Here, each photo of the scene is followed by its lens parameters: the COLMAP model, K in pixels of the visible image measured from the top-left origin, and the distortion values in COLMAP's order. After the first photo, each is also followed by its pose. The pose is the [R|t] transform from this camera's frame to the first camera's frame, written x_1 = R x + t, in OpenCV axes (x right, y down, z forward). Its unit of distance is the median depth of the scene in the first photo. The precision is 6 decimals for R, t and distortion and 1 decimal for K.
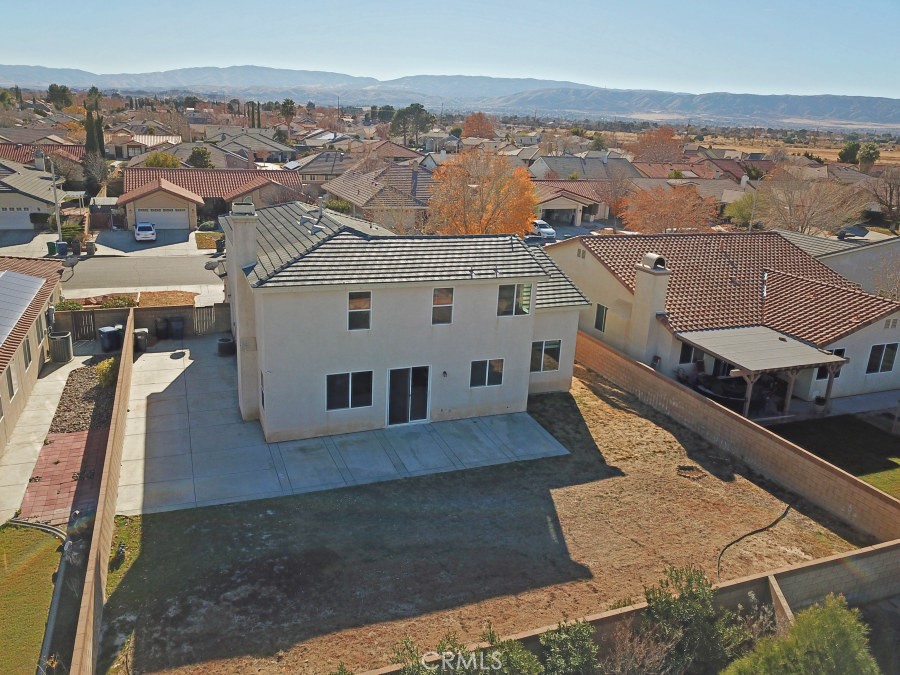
lens RADIAL K [[685.8, 0, 442.6], [0, 685.8, 324.8], [0, 0, 1]] dist [0.013426, -0.003534]
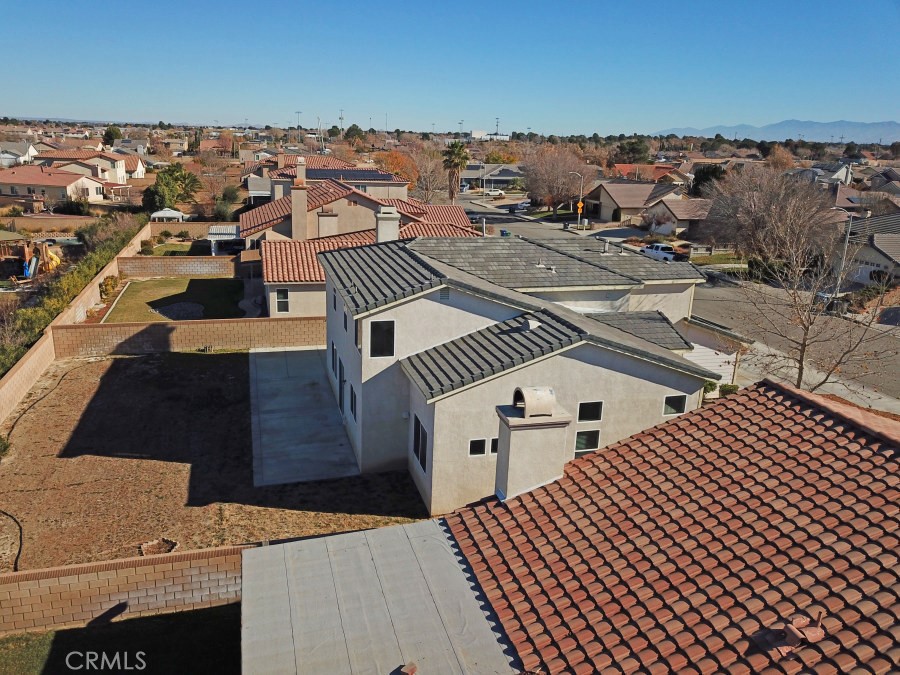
lens RADIAL K [[685.8, 0, 442.6], [0, 685.8, 324.8], [0, 0, 1]] dist [0.013426, -0.003534]
pose [[-0.092815, 0.215991, -0.971974, 0.995550], [-0.322551, 0.917024, 0.234581, -0.301459], [0.941990, 0.335284, -0.015445, 1.172283]]
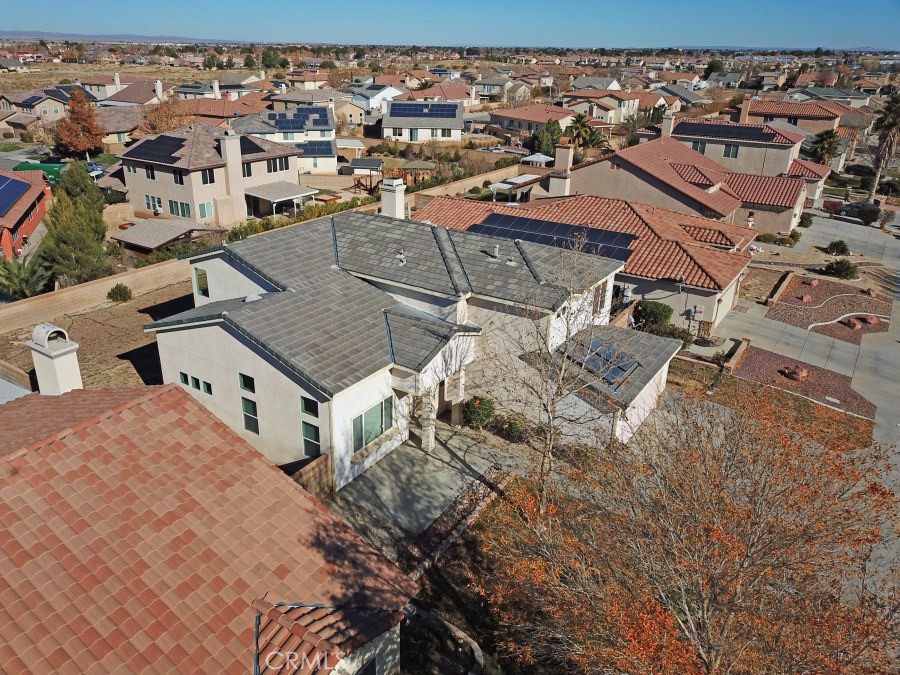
lens RADIAL K [[691.7, 0, 441.7], [0, 691.7, 311.5], [0, 0, 1]] dist [0.004384, 0.008108]
pose [[-0.814901, 0.151593, -0.559425, 0.476279], [-0.217373, 0.814806, 0.537438, -0.741284], [0.537295, 0.559563, -0.631034, 2.095086]]
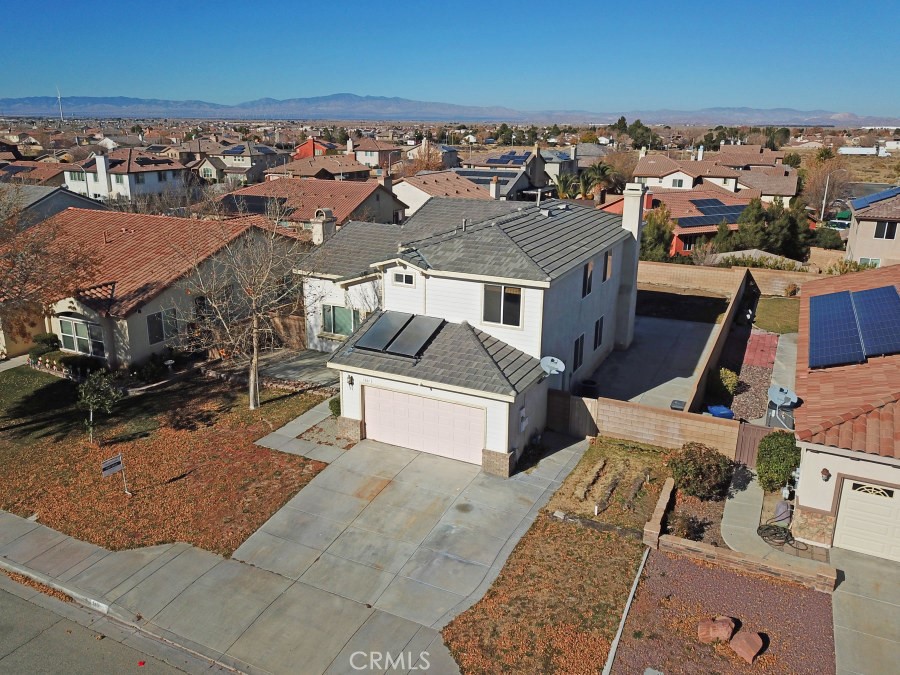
lens RADIAL K [[706.6, 0, 442.4], [0, 706.6, 324.5], [0, 0, 1]] dist [0.014093, -0.007031]
pose [[-0.672228, -0.253419, 0.695621, -1.039422], [0.173692, 0.859382, 0.480930, -0.649281], [-0.719681, 0.444118, -0.533684, 2.076575]]
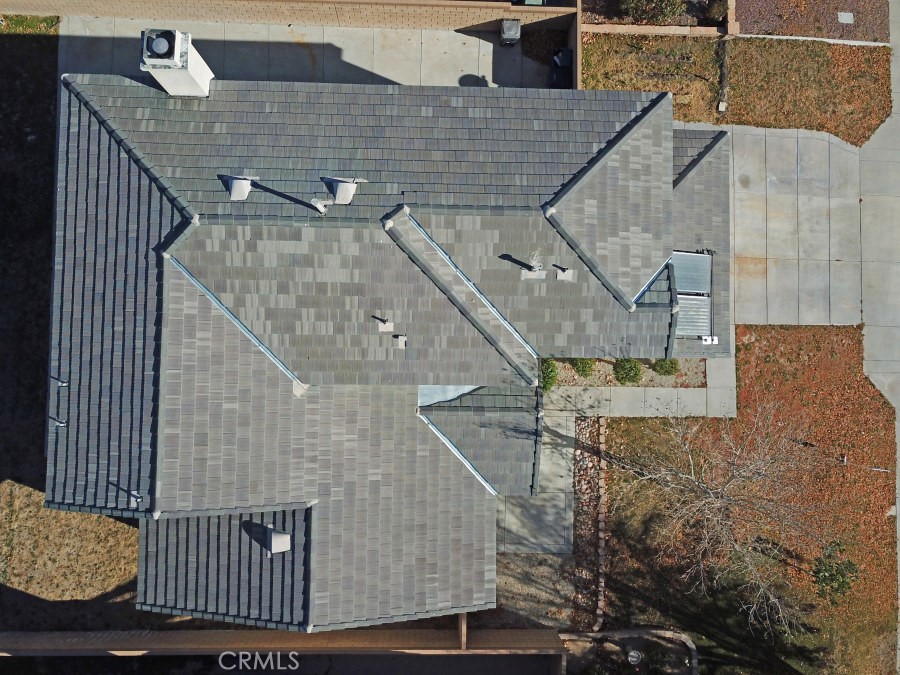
lens RADIAL K [[685.8, 0, 442.6], [0, 685.8, 324.8], [0, 0, 1]] dist [0.013426, -0.003534]
pose [[-0.372398, 0.922894, -0.097914, -0.084861], [-0.316045, -0.026912, 0.948363, -0.852026], [0.872603, 0.384113, 0.301697, 1.115200]]
